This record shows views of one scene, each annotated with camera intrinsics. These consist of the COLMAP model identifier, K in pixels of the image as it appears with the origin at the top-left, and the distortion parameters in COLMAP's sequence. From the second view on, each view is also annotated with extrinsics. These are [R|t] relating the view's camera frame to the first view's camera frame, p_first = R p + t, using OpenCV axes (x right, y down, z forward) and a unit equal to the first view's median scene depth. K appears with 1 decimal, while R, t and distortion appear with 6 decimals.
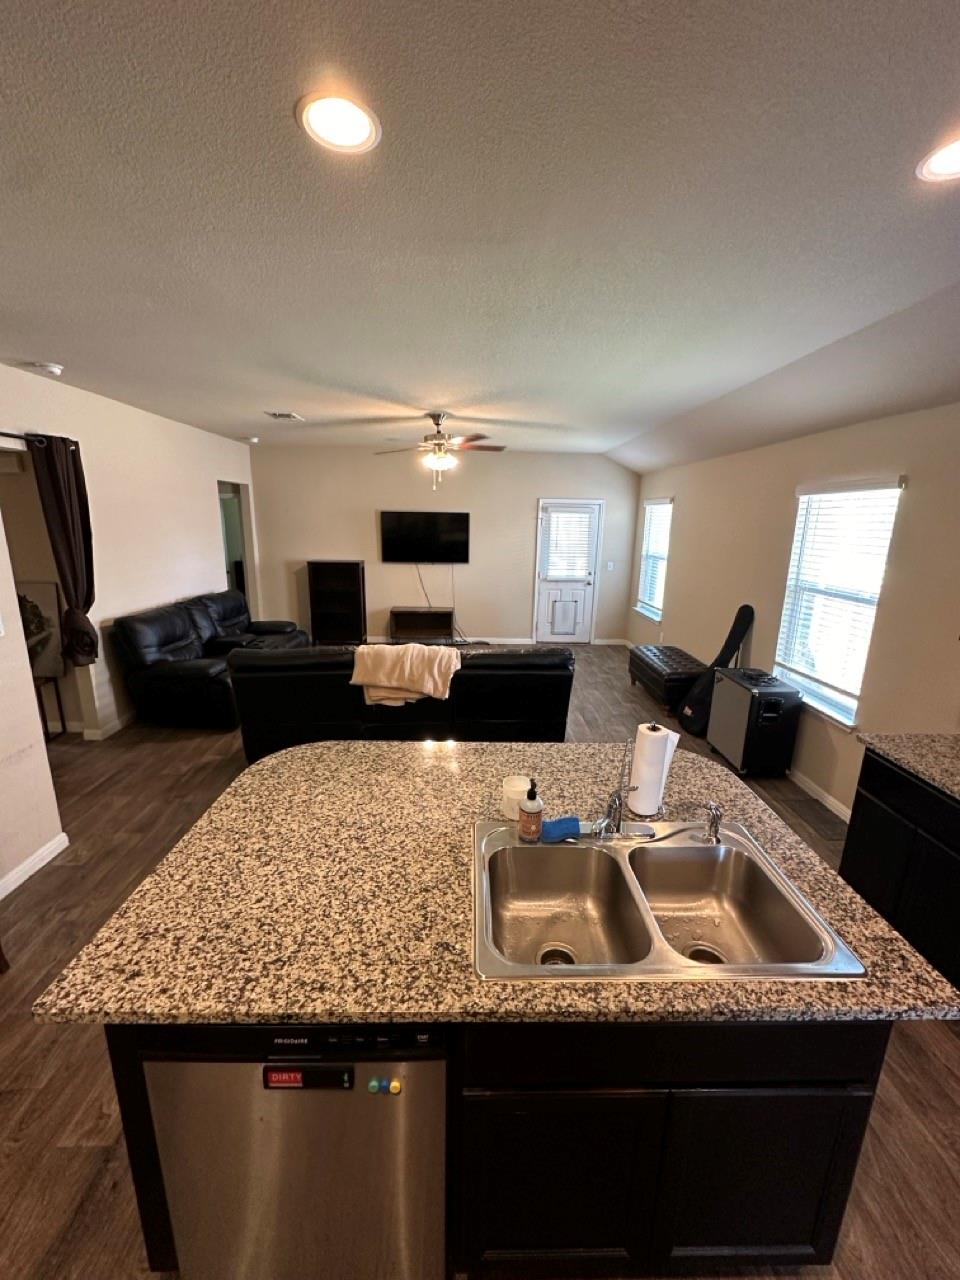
lens RADIAL K [[508.2, 0, 481.9], [0, 508.2, 636.1], [0, 0, 1]] dist [-0.004596, 0.000829]
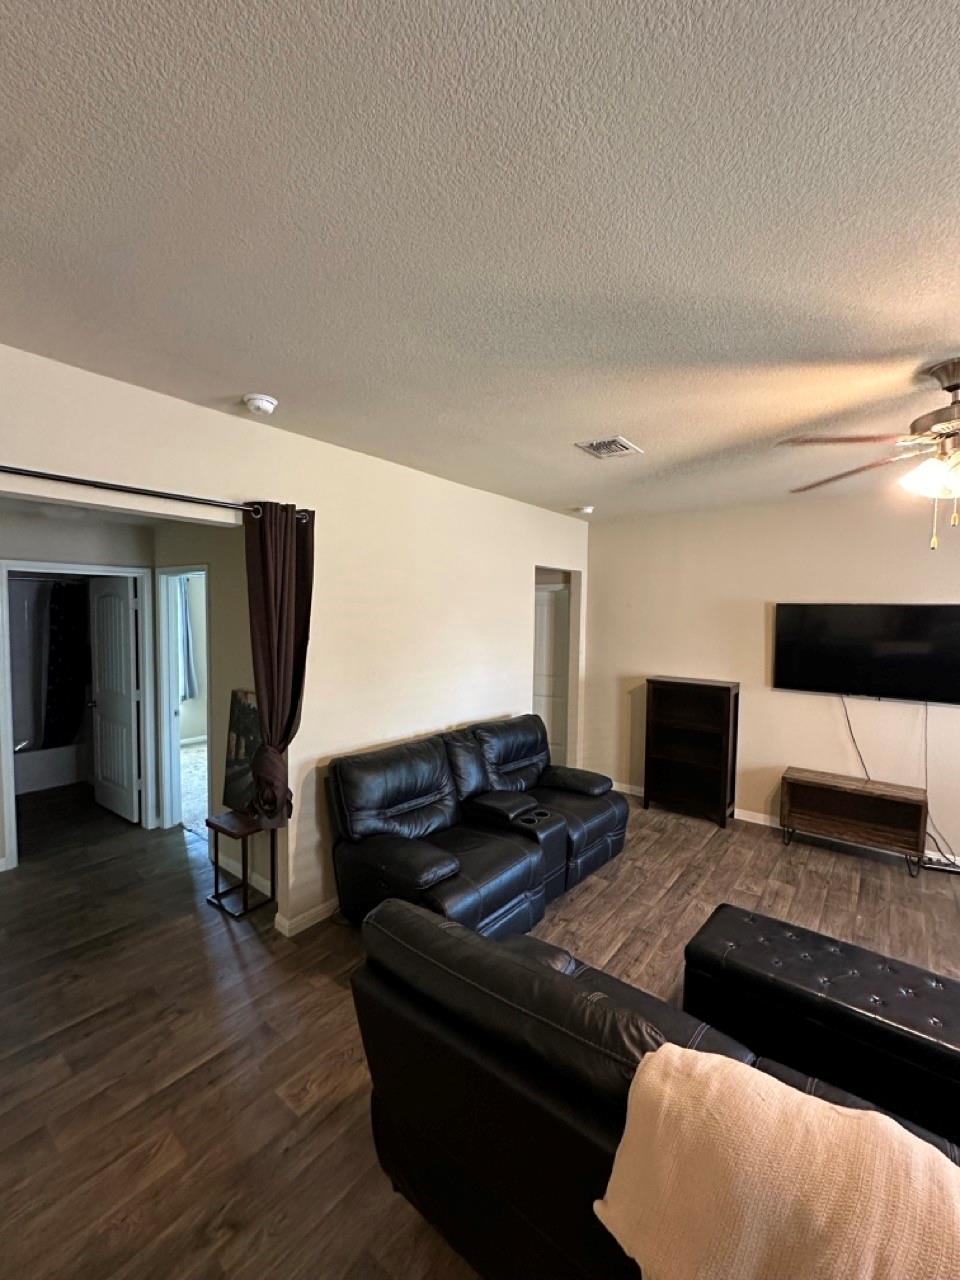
lens RADIAL K [[535.5, 0, 480.5], [0, 535.5, 640.7], [0, 0, 1]] dist [-0.003867, 0.000205]
pose [[0.771545, 0.027753, -0.635569, -0.128312], [-0.141902, 0.981385, -0.129408, -0.140226], [0.620147, 0.190033, 0.761121, 0.608744]]
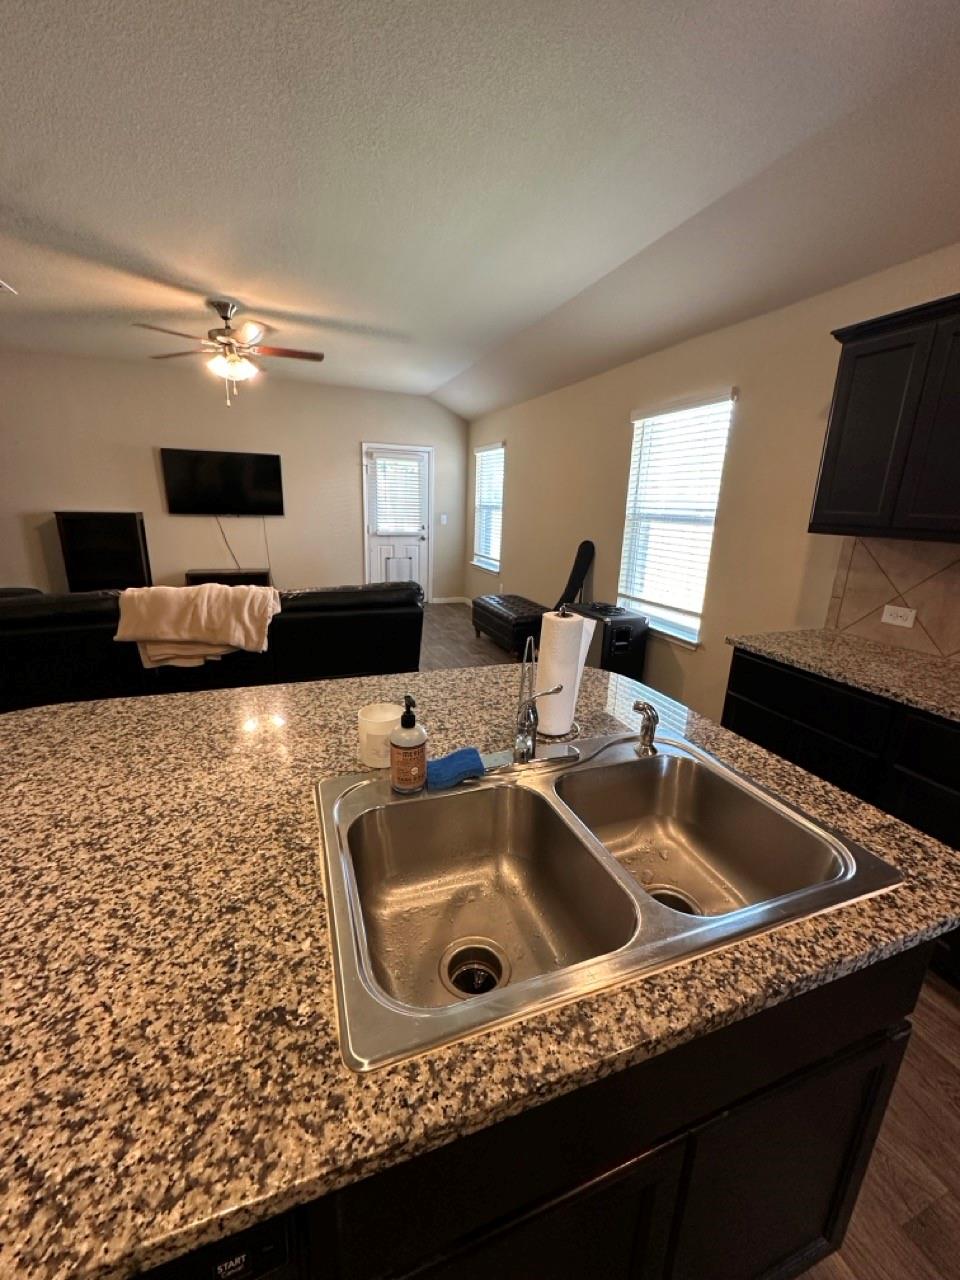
lens RADIAL K [[508.2, 0, 481.0], [0, 508.2, 638.9], [0, 0, 1]] dist [-0.004596, 0.000829]
pose [[0.944193, -0.076310, 0.320432, -0.004718], [0.061691, 0.996549, 0.055545, 0.072317], [-0.323565, -0.032678, 0.945642, 0.149223]]
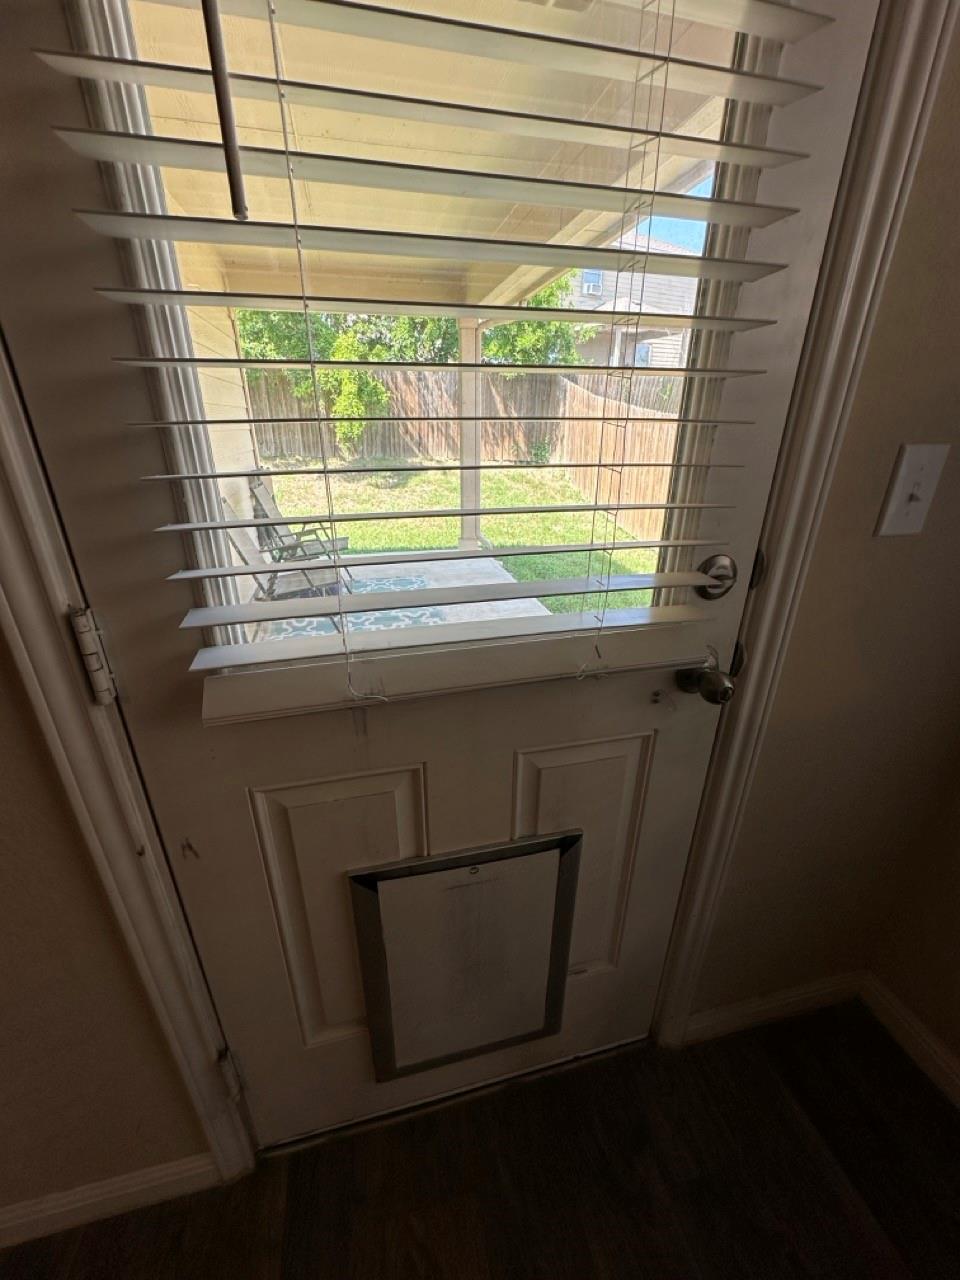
lens RADIAL K [[508.2, 0, 482.4], [0, 508.2, 637.9], [0, 0, 1]] dist [-0.004596, 0.000829]
pose [[0.978761, -0.102305, 0.177651, 0.310247], [0.067598, 0.979171, 0.191453, -0.269727], [-0.193537, -0.175378, 0.965291, 1.847222]]
